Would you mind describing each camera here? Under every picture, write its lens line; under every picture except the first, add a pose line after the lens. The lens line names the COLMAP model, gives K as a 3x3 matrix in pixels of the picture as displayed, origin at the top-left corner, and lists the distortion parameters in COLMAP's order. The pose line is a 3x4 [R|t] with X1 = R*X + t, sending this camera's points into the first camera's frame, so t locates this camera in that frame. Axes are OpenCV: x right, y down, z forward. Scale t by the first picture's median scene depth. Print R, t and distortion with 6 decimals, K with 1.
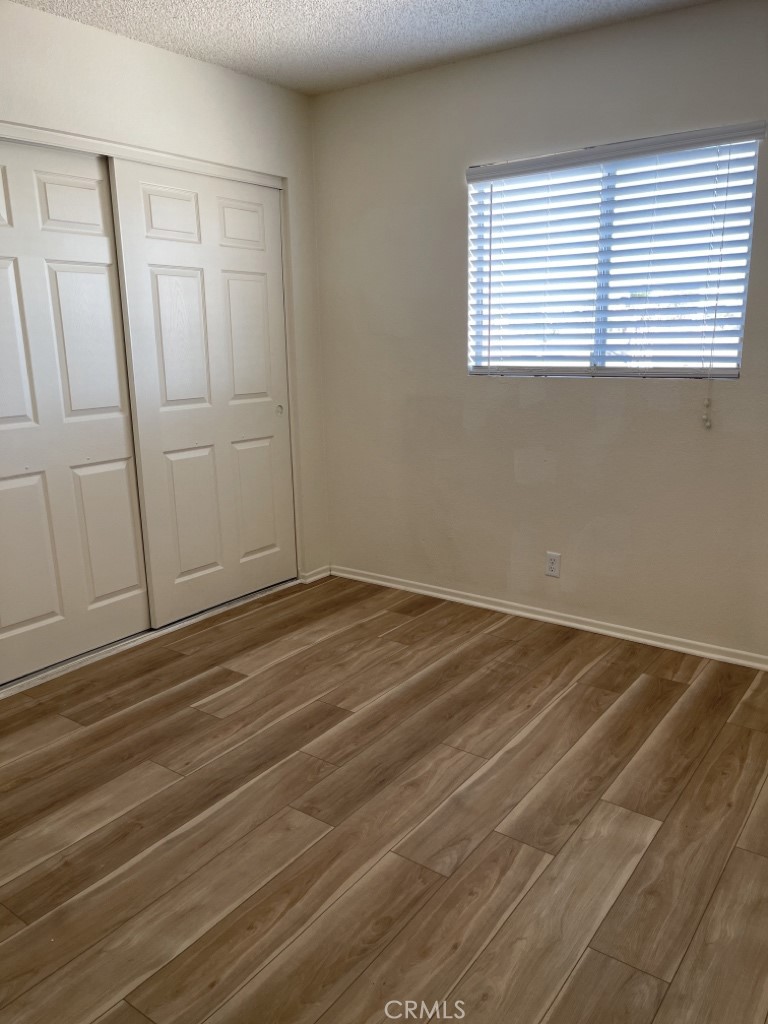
lens RADIAL K [[760.9, 0, 384.0], [0, 760.9, 512.0], [0, 0, 1]] dist [0.068187, -0.096148]
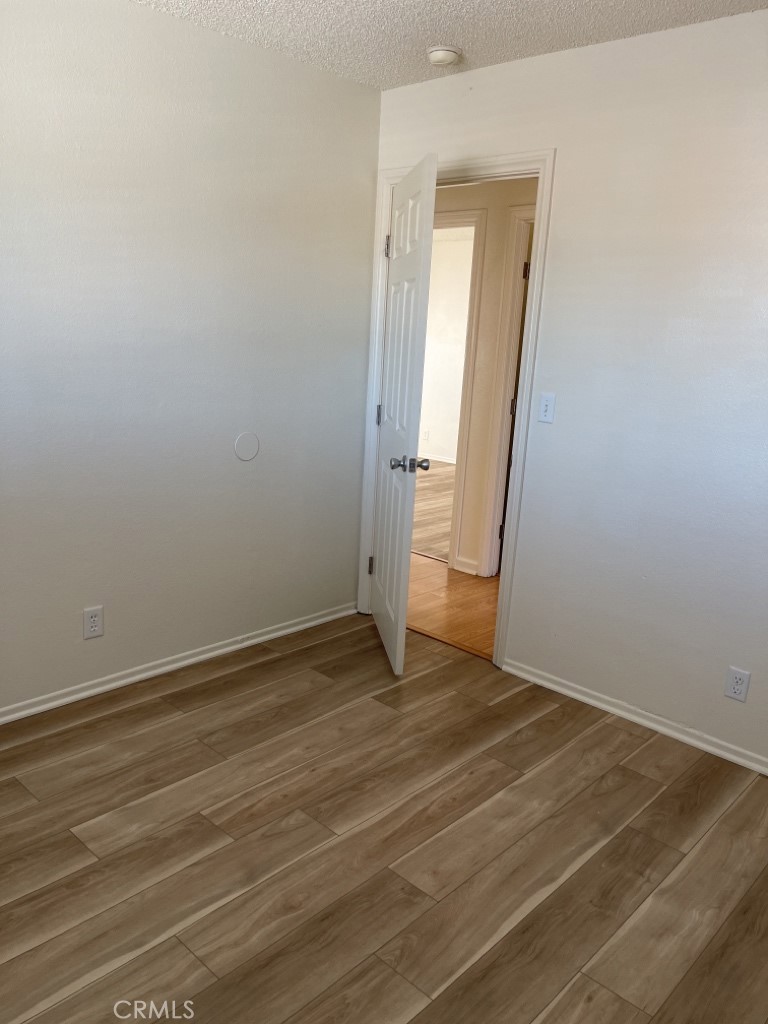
lens RADIAL K [[760.9, 0, 384.0], [0, 760.9, 512.0], [0, 0, 1]] dist [0.068187, -0.096148]
pose [[-0.992298, -0.061714, 0.107404, -0.146384], [-0.008482, 0.898875, 0.438123, -0.457577], [-0.123581, 0.433838, -0.892475, 1.790025]]
